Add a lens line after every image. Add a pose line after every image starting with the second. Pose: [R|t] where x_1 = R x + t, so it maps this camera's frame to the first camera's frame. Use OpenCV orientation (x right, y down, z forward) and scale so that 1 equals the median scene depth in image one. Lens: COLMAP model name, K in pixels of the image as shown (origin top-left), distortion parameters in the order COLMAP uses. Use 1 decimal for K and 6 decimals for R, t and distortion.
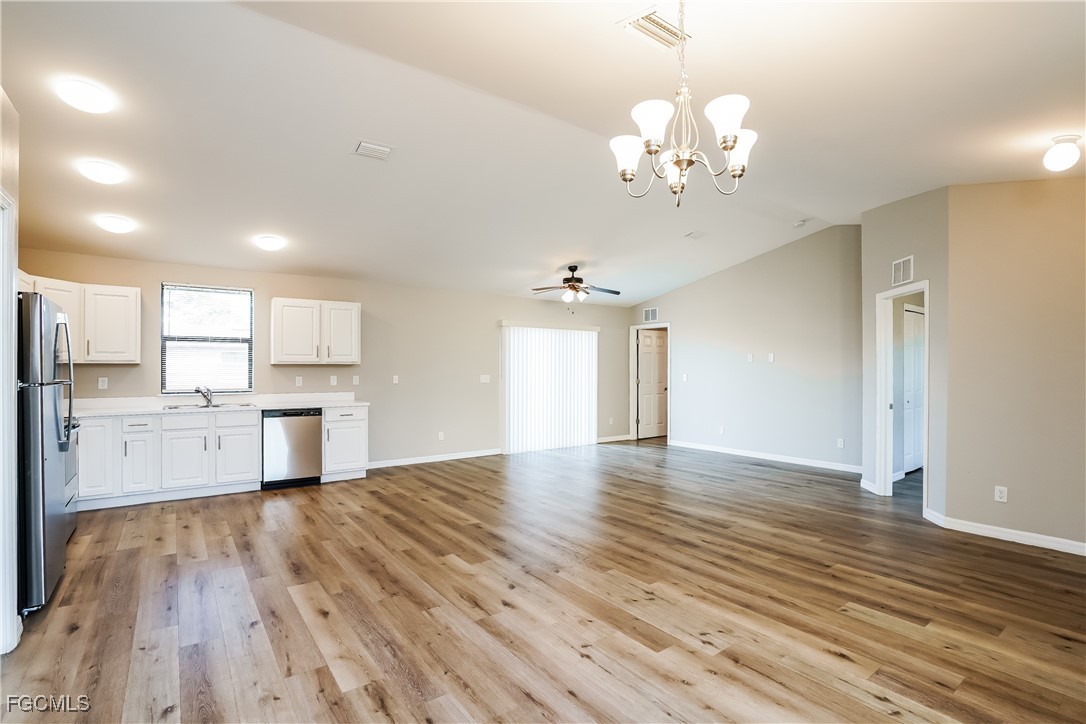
lens RADIAL K [[513.5, 0, 527.0], [0, 513.5, 366.1], [0, 0, 1]] dist [-0.083784, 0.047155]
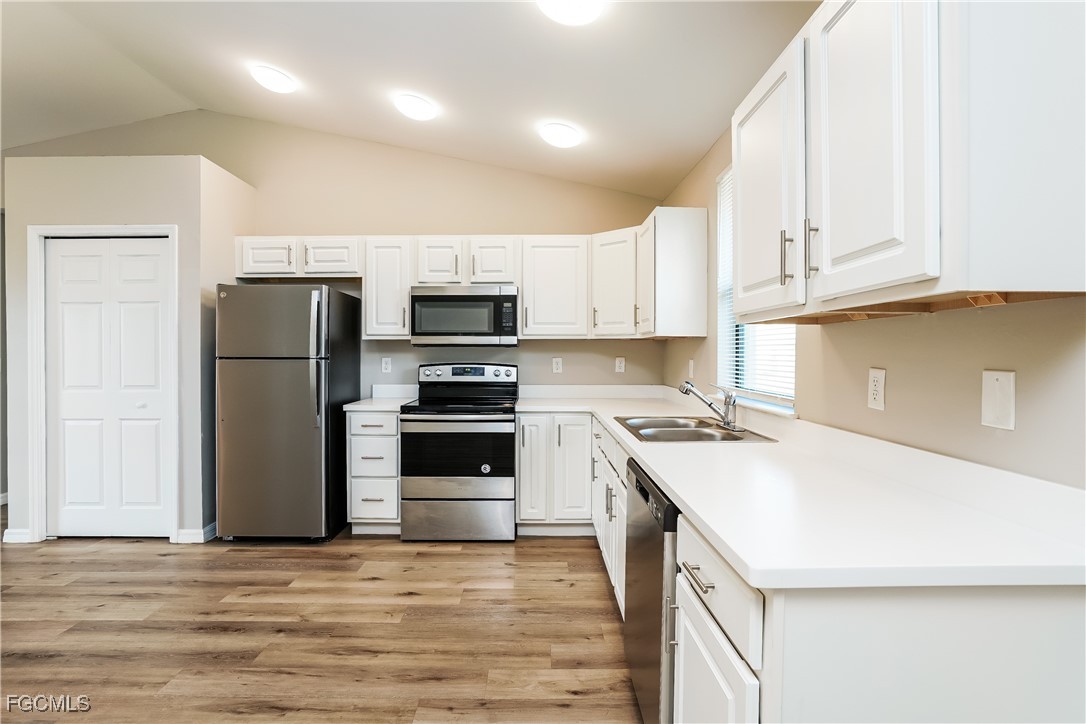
lens RADIAL K [[533.3, 0, 521.9], [0, 533.3, 355.9], [0, 0, 1]] dist [-0.002372, 0.000016]
pose [[-0.589972, 0.002818, -0.807418, -0.206761], [0.000649, 0.999995, 0.003016, 0.018314], [0.807423, 0.001255, -0.589971, 1.390684]]
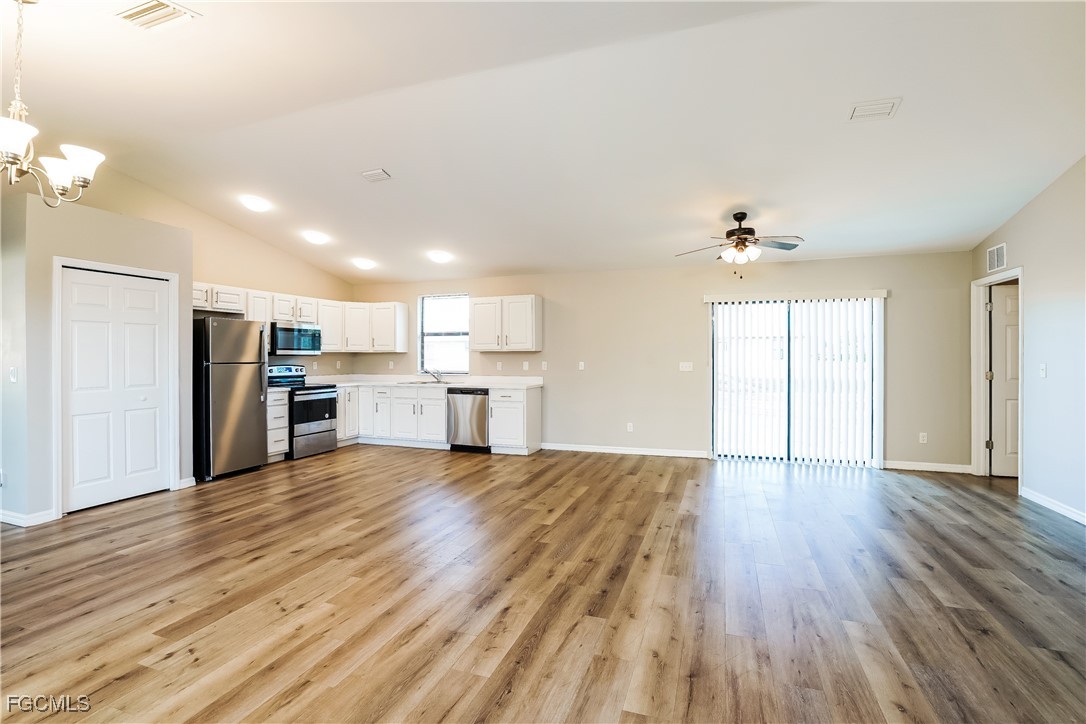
lens RADIAL K [[500.0, 0, 541.6], [0, 500.0, 358.4], [0, 0, 1]] dist [-0.056250, 0.019530]
pose [[0.572688, 0.001454, -0.819772, 0.777037], [0.004929, 0.999974, 0.005217, 0.009384], [0.819759, -0.007028, 0.572666, 0.564241]]
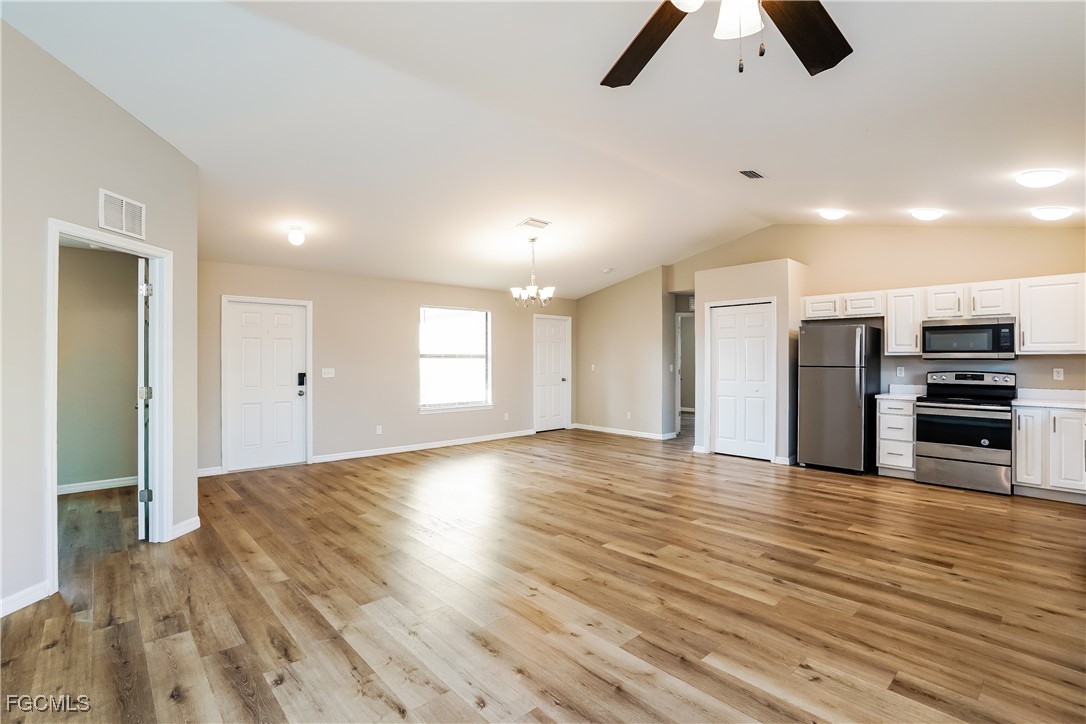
lens RADIAL K [[500.0, 0, 541.6], [0, 500.0, 358.4], [0, 0, 1]] dist [-0.056250, 0.019530]
pose [[-0.991490, -0.001542, -0.130177, 0.289576], [-0.001052, 0.999992, -0.003832, 0.007995], [0.130182, -0.003662, -0.991483, 1.805690]]
